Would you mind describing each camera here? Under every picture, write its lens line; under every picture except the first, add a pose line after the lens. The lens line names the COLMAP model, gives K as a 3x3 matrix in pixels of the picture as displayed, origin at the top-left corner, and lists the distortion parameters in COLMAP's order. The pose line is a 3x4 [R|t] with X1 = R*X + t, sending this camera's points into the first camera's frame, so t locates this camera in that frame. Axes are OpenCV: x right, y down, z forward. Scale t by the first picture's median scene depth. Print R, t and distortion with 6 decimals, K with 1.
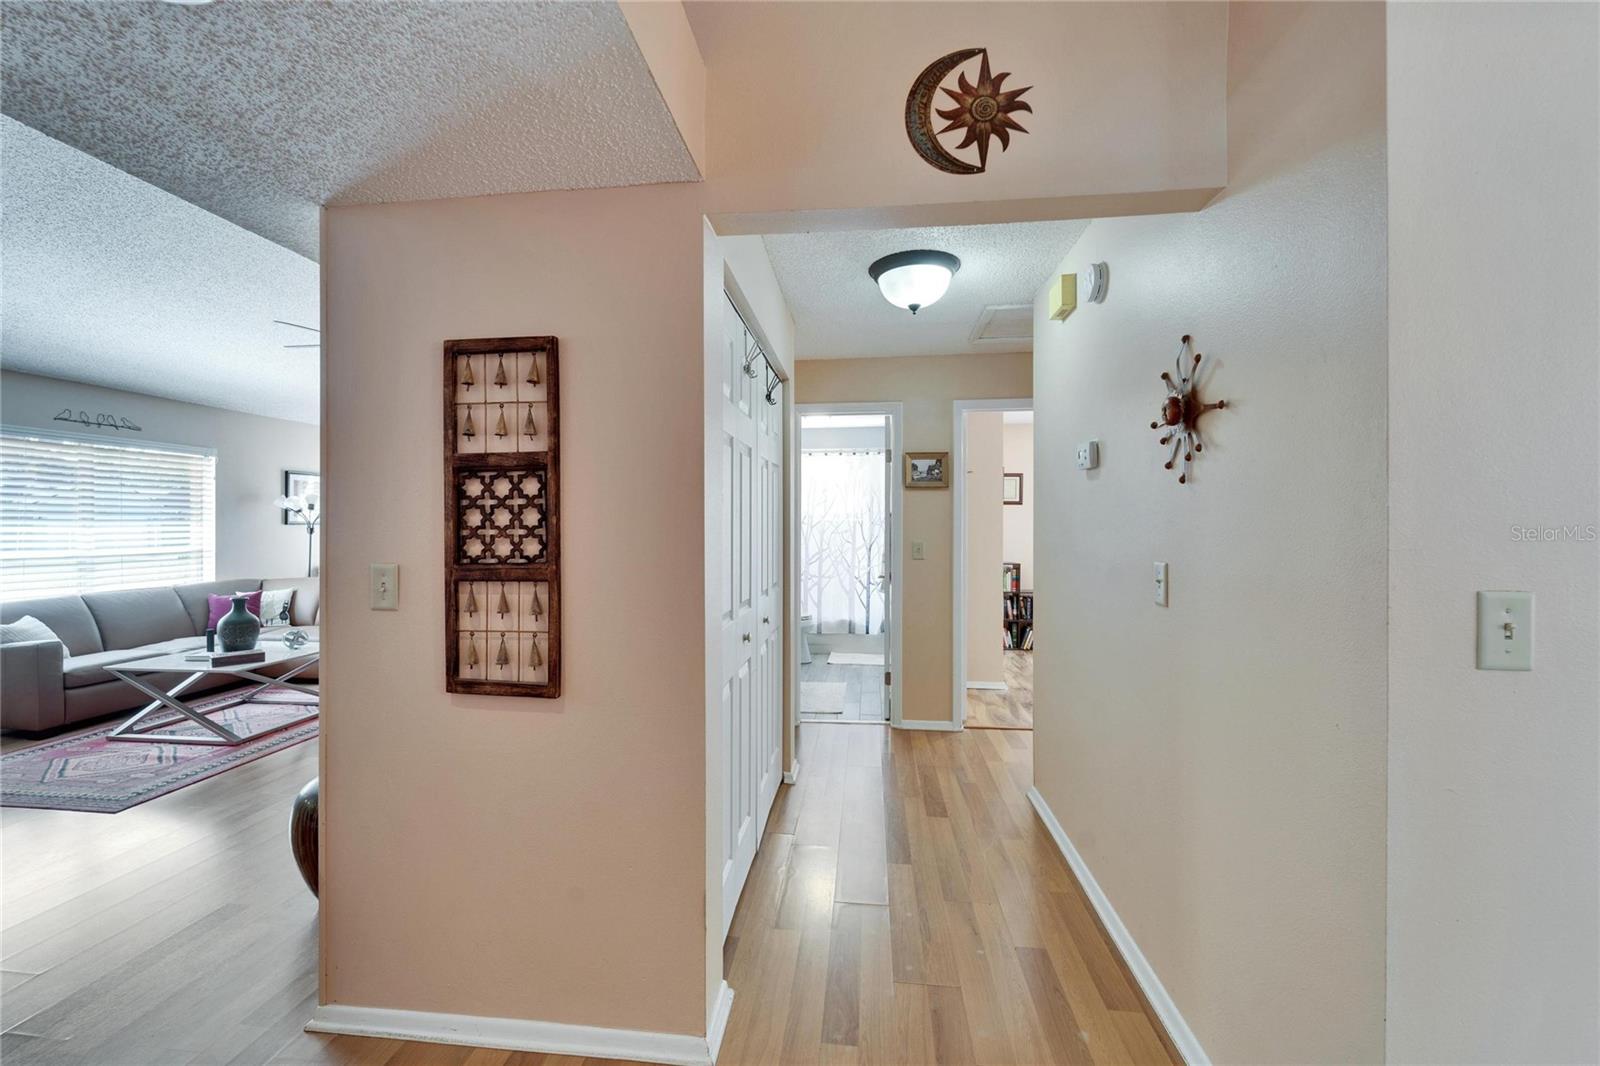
lens RADIAL K [[657.5, 0, 785.7], [0, 657.5, 524.0], [0, 0, 1]] dist [0.005919, -0.002270]
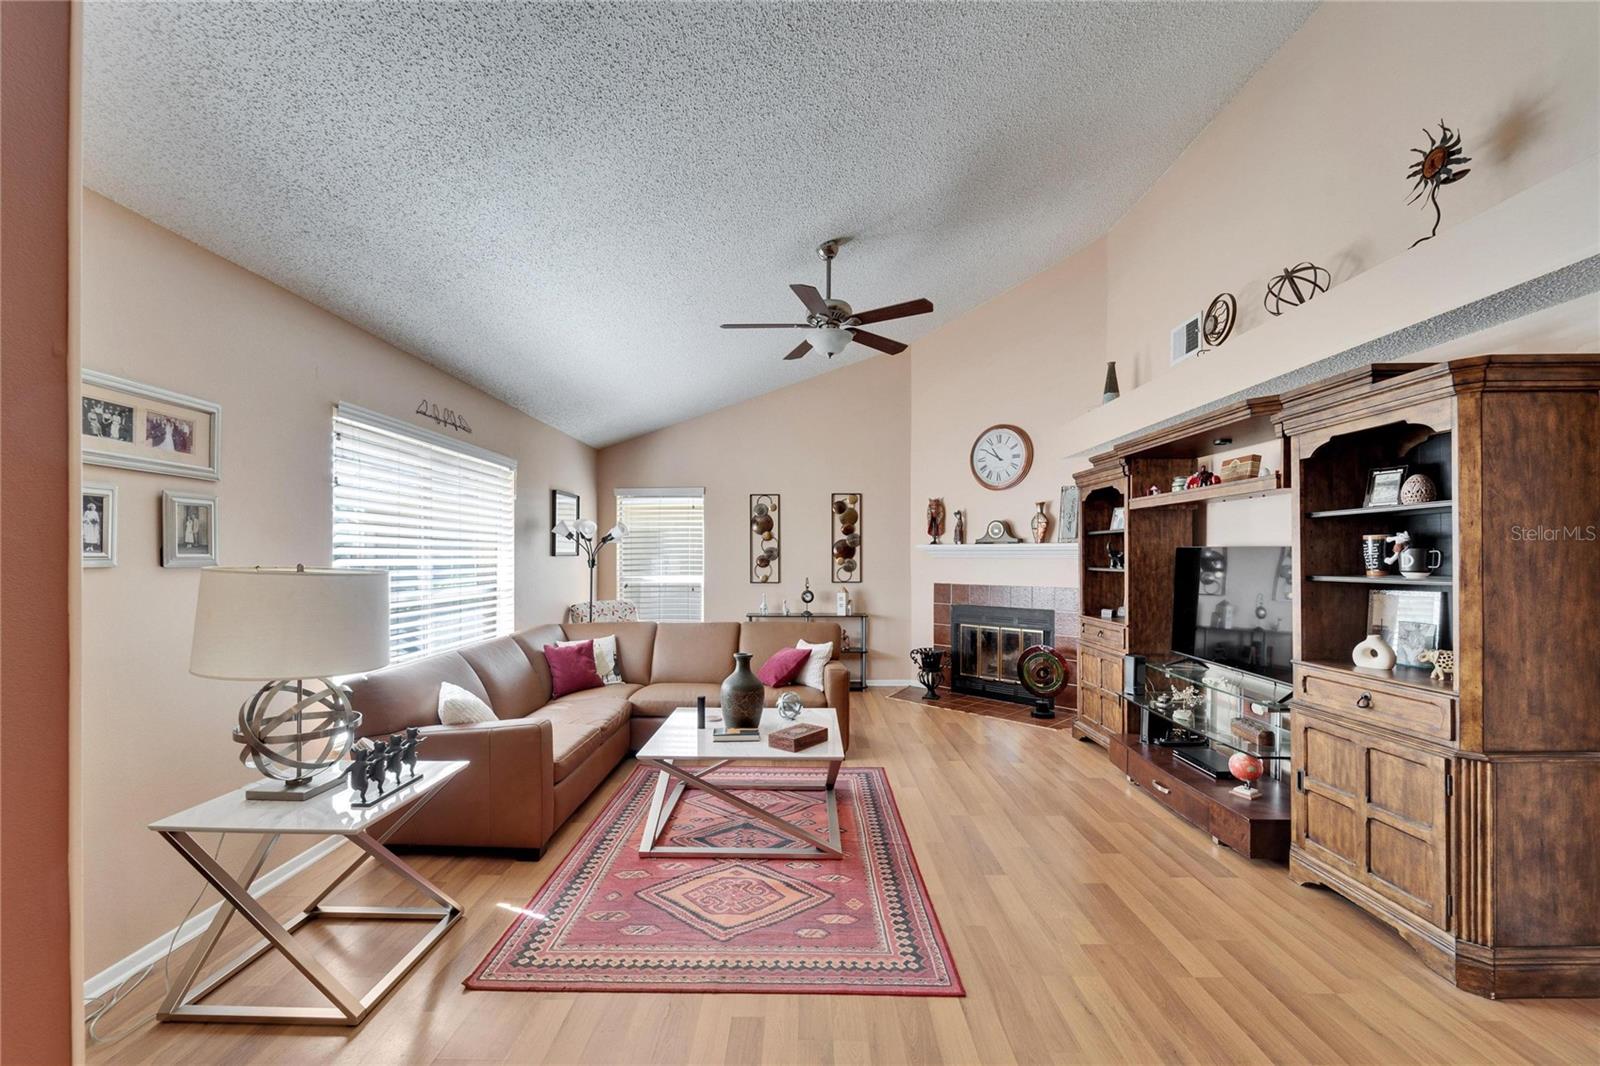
lens RADIAL K [[657.5, 0, 790.2], [0, 657.5, 560.5], [0, 0, 1]] dist [0.005919, -0.002270]
pose [[0.994781, 0.002671, 0.101996, -0.890691], [-0.003401, 0.999970, 0.006989, 0.000003], [-0.101974, -0.007299, 0.994760, 0.261369]]
